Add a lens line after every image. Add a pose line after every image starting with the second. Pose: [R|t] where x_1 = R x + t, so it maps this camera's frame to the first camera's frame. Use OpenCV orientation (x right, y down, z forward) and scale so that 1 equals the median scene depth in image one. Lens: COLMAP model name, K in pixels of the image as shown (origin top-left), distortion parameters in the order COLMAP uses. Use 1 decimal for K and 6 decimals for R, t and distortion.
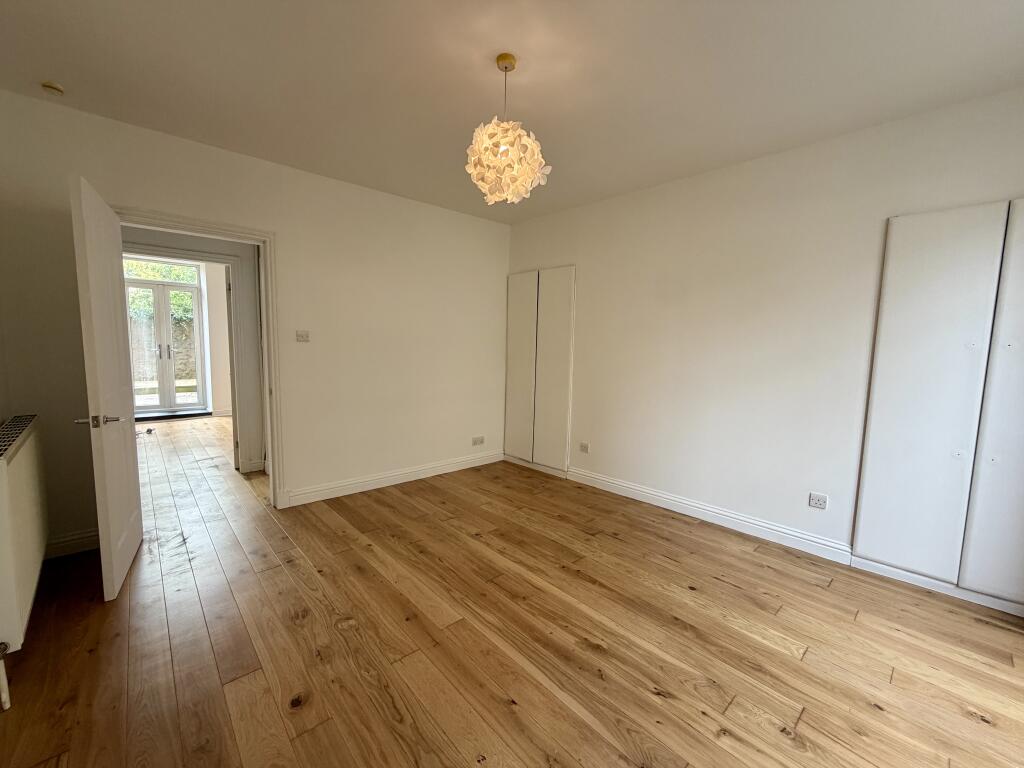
lens RADIAL K [[411.9, 0, 511.2], [0, 411.9, 387.4], [0, 0, 1]] dist [0.002572, -0.000192]
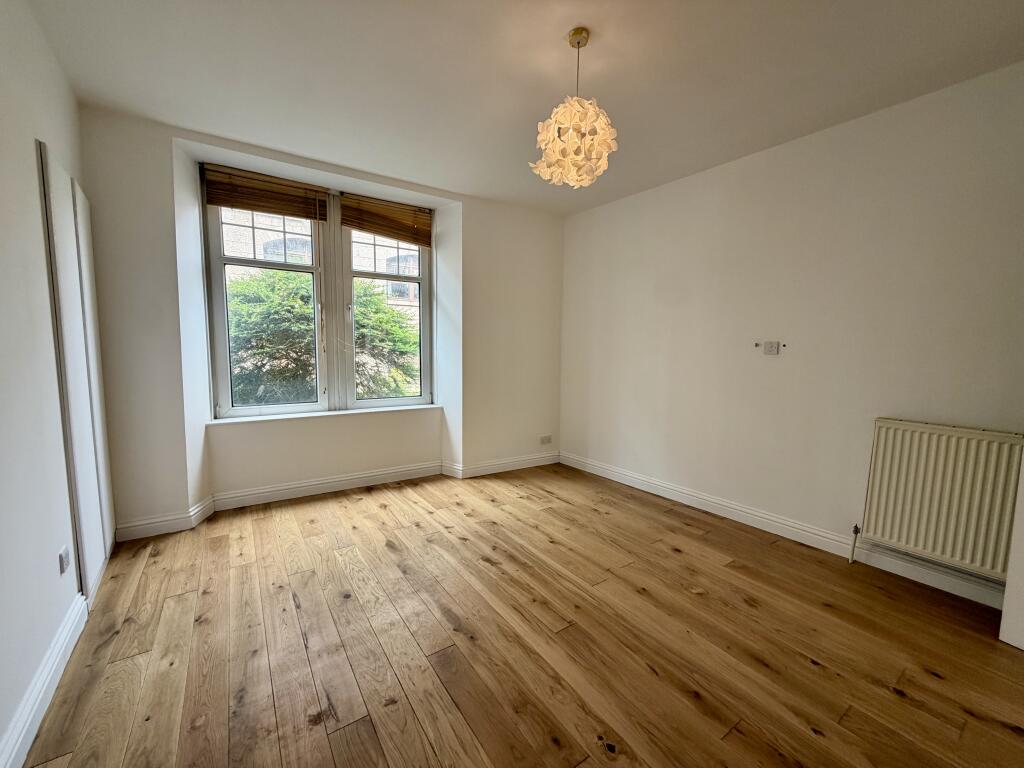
lens RADIAL K [[411.9, 0, 513.1], [0, 411.9, 387.3], [0, 0, 1]] dist [0.002572, -0.000192]
pose [[-0.990580, -0.047190, 0.128550, -0.020303], [-0.020893, 0.979838, 0.198697, -0.168454], [-0.135335, 0.194140, -0.971594, 1.907791]]
